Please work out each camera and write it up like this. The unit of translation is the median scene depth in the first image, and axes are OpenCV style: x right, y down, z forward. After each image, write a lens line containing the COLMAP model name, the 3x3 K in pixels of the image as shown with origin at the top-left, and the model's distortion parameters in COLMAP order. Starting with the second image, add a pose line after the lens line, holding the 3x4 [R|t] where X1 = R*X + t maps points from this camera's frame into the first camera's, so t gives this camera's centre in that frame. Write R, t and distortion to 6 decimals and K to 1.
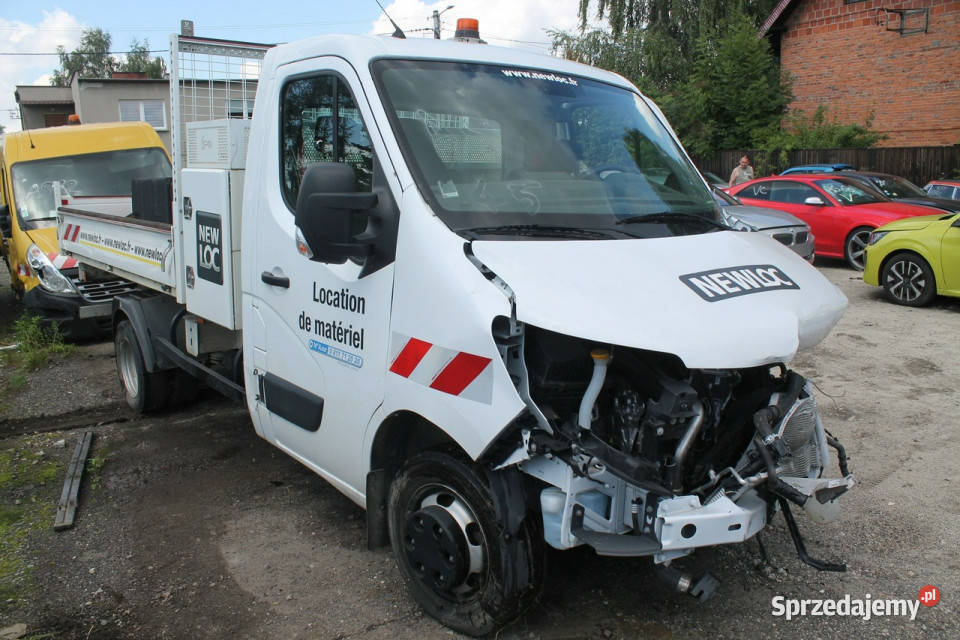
lens RADIAL K [[781.7, 0, 480.0], [0, 781.7, 320.0], [0, 0, 1]] dist [-0.191695, 0.197676]
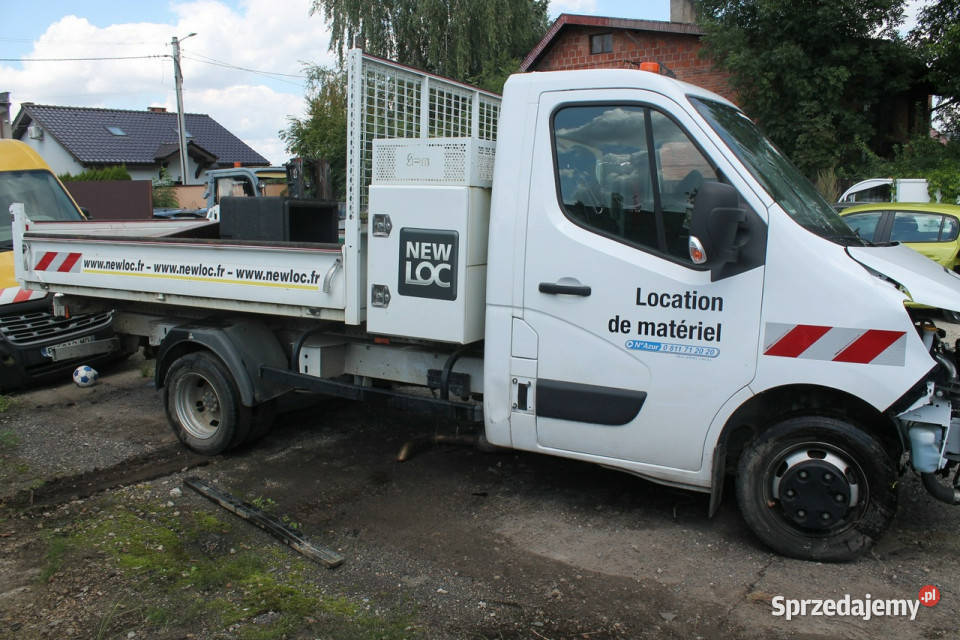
lens RADIAL K [[786.6, 0, 479.9], [0, 786.6, 335.4], [0, 0, 1]] dist [-0.055857, -0.013958]
pose [[0.918667, -0.038985, 0.393104, -0.955460], [0.054418, 0.998120, -0.028187, 0.042717], [-0.391267, 0.047287, 0.919062, 0.042706]]
